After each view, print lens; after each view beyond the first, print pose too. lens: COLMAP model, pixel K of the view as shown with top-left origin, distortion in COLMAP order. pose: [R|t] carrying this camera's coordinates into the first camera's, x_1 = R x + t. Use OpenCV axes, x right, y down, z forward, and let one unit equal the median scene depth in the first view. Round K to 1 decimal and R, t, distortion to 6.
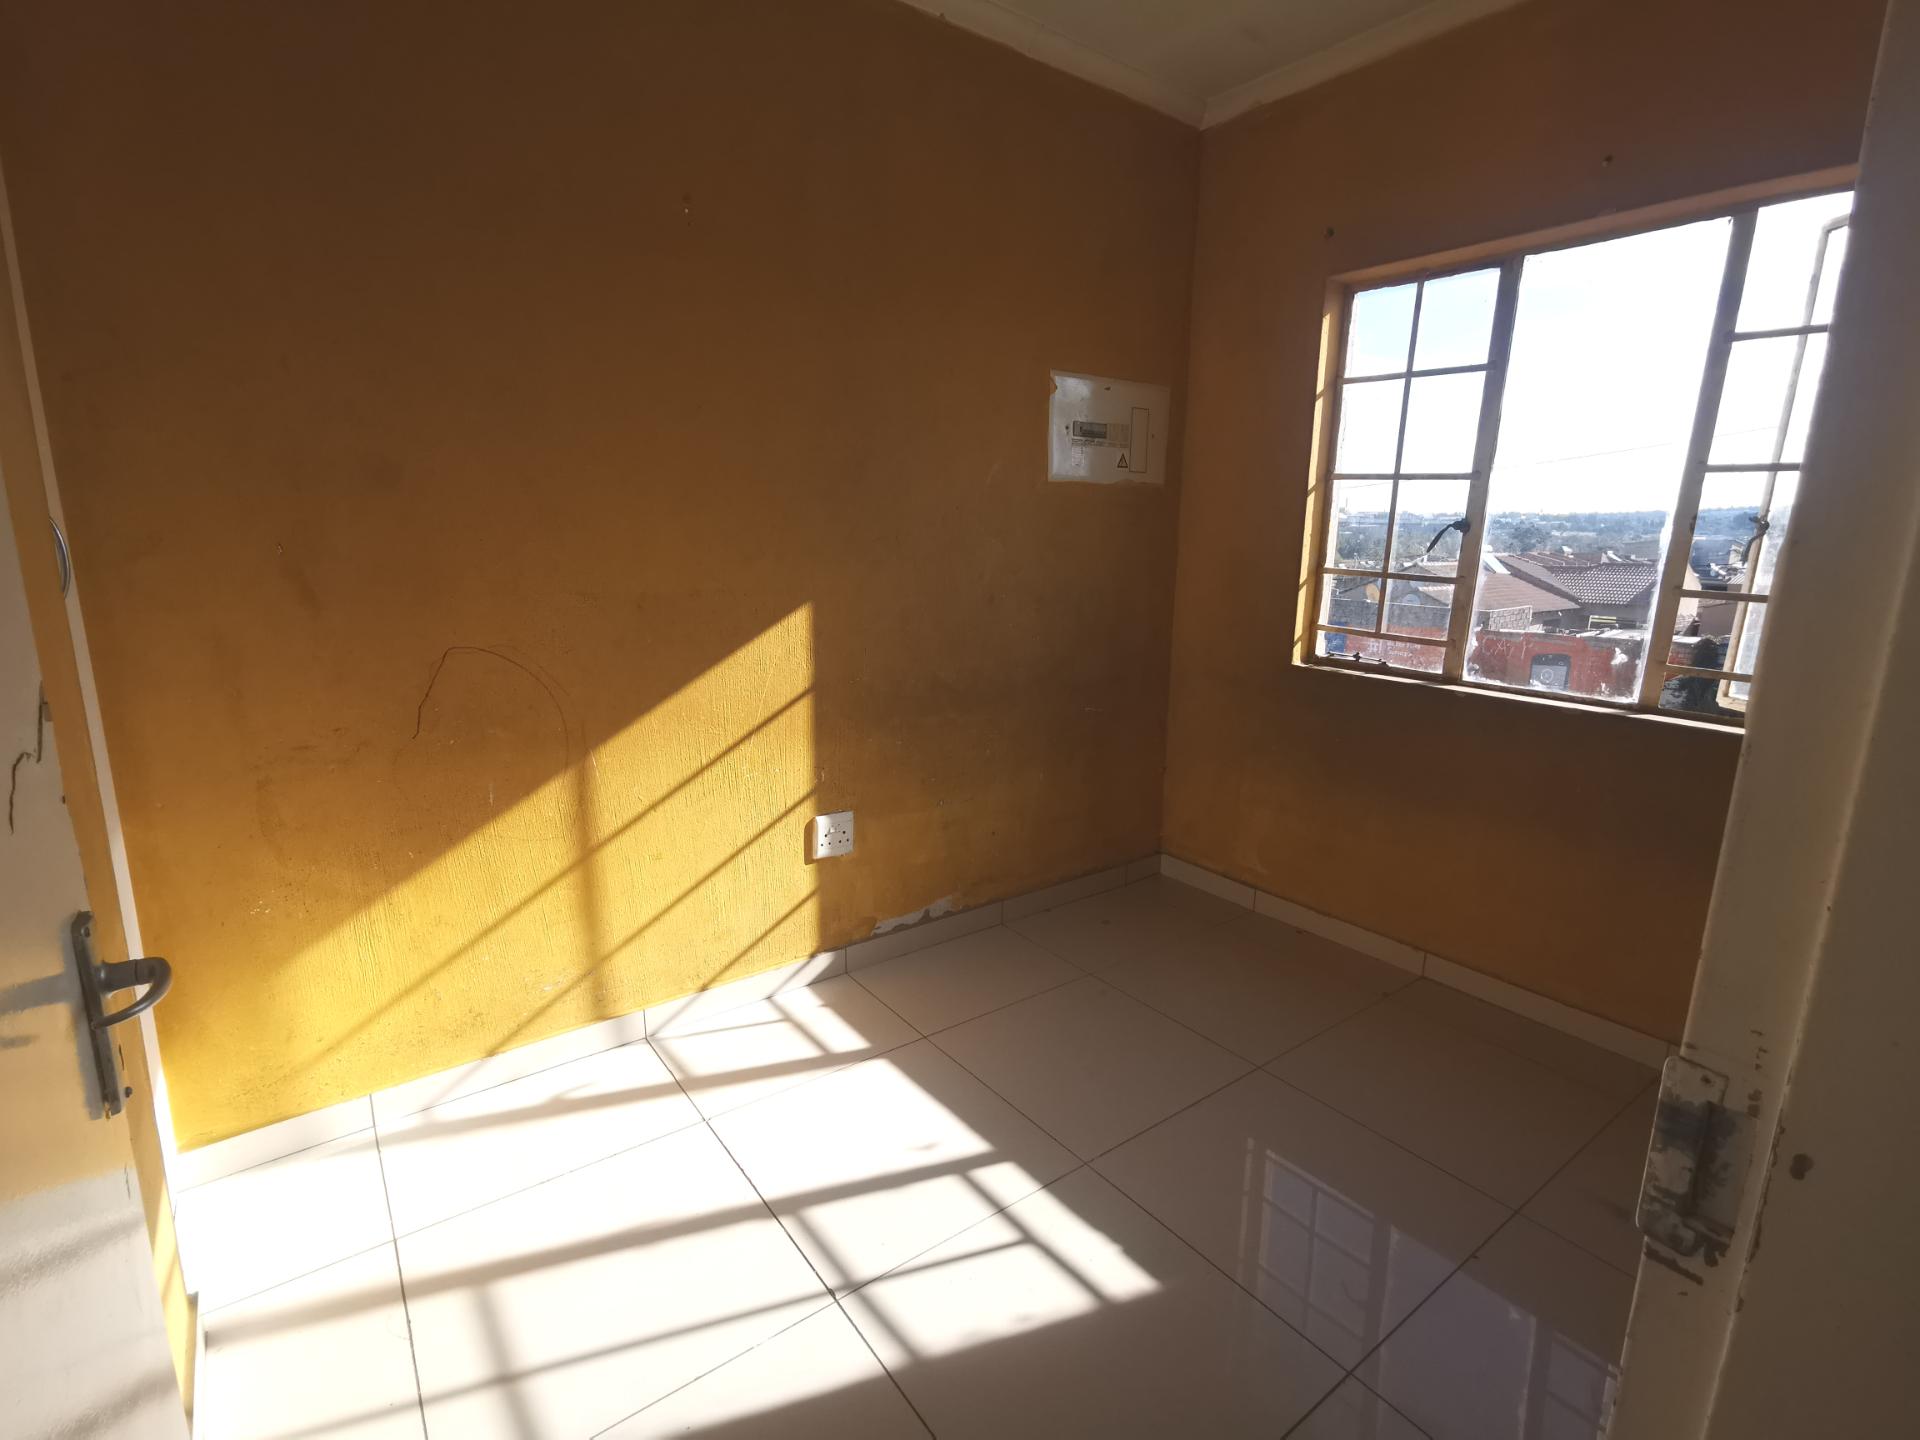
lens RADIAL K [[934.5, 0, 957.0], [0, 934.5, 718.0], [0, 0, 1]] dist [-0.024003, 0.022774]
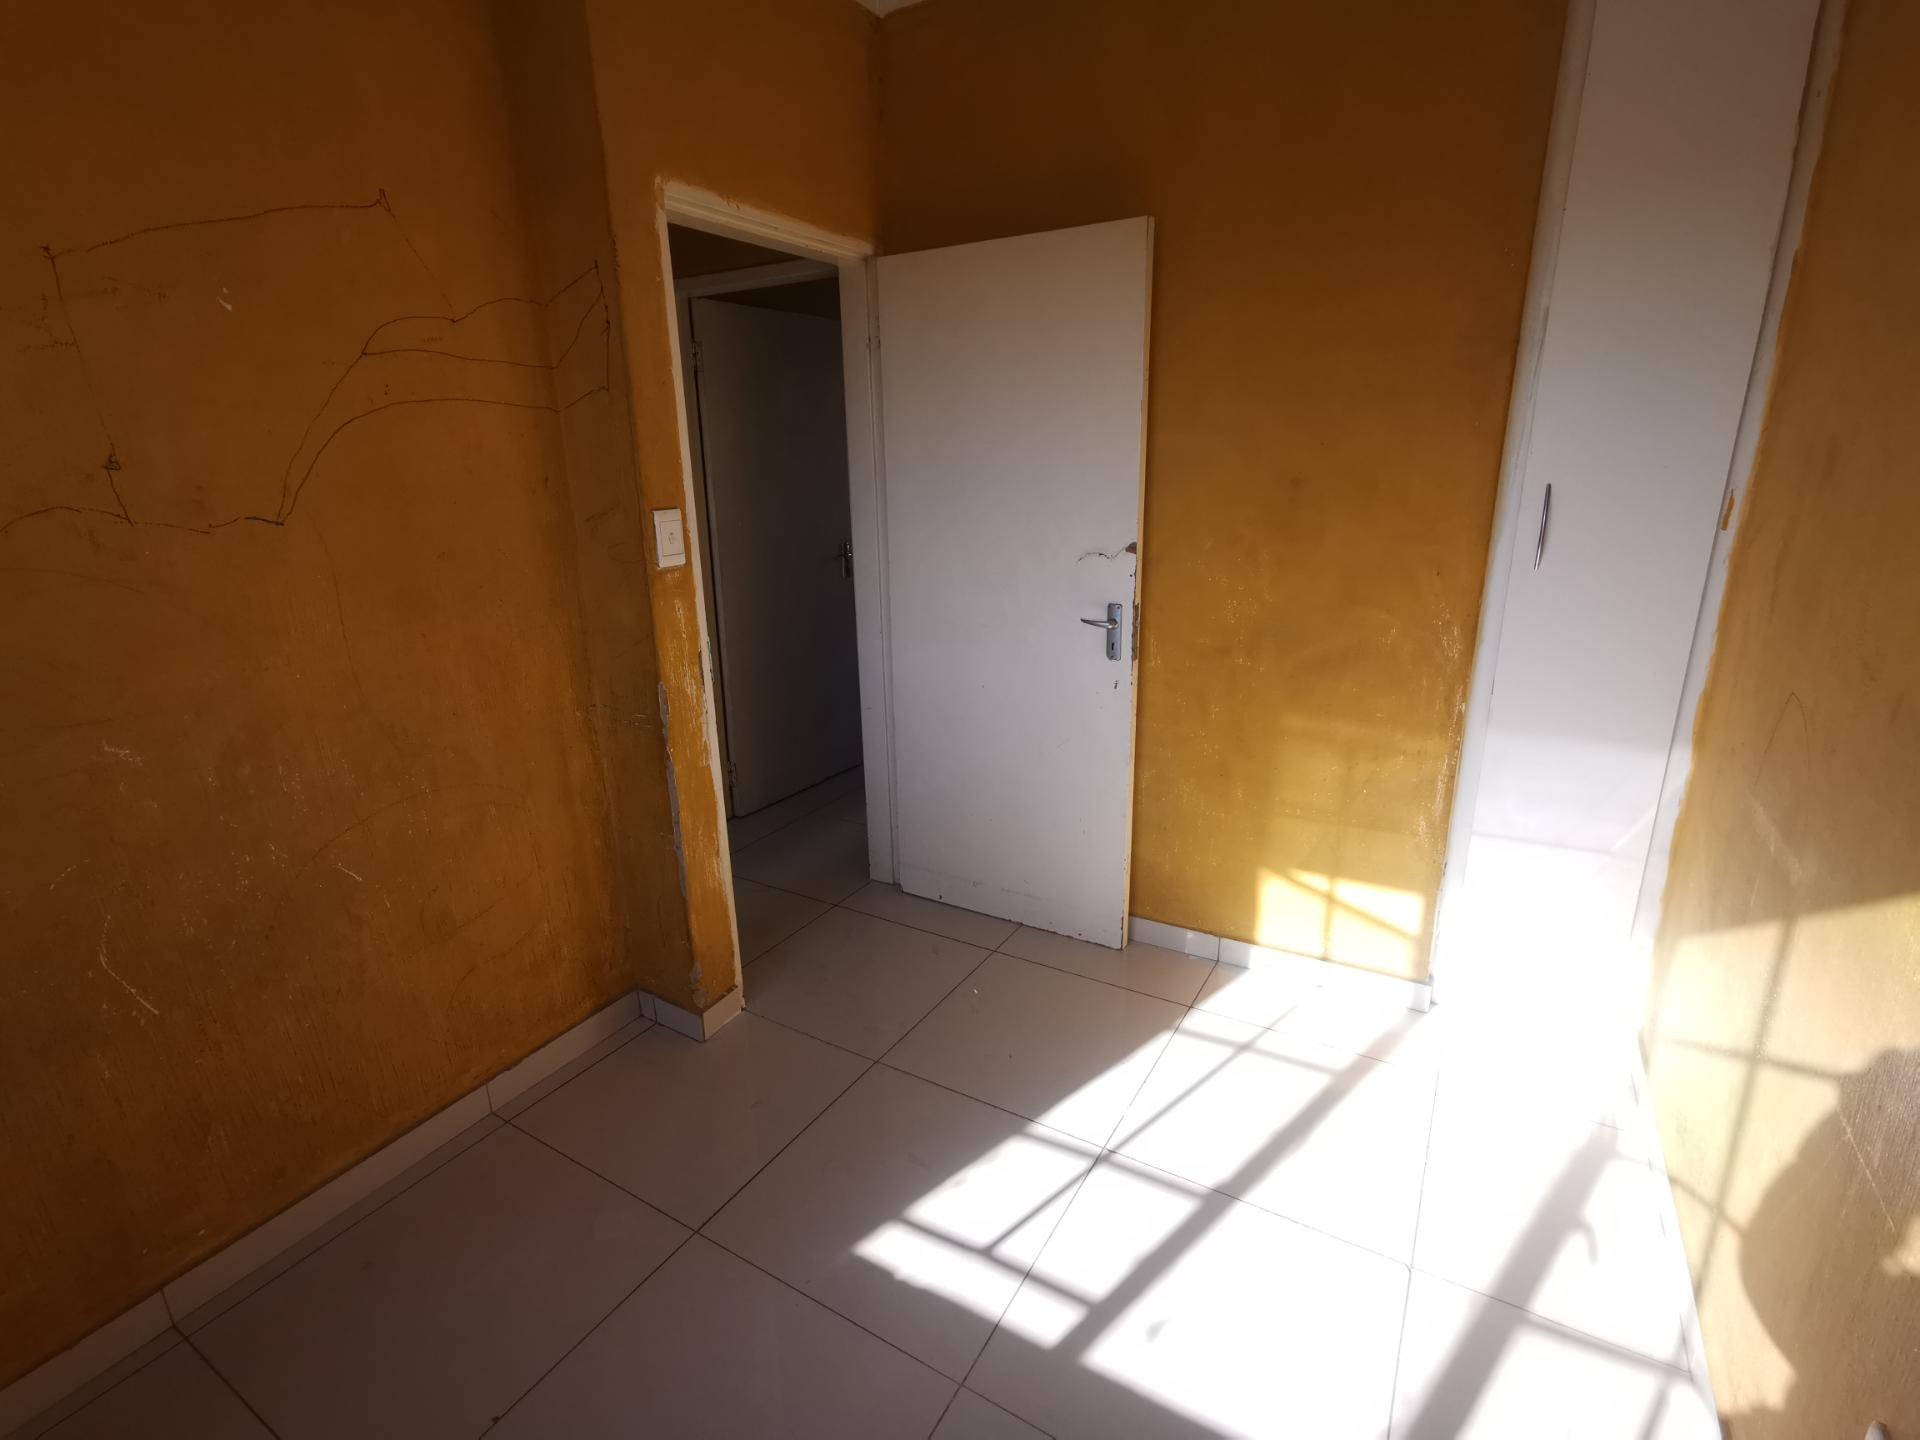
lens RADIAL K [[934.5, 0, 957.7], [0, 934.5, 723.9], [0, 0, 1]] dist [-0.024003, 0.022774]
pose [[-0.926612, 0.099630, -0.362581, 0.396605], [-0.080863, 0.888902, 0.450905, -0.370817], [0.367222, 0.447133, -0.815610, 1.506648]]
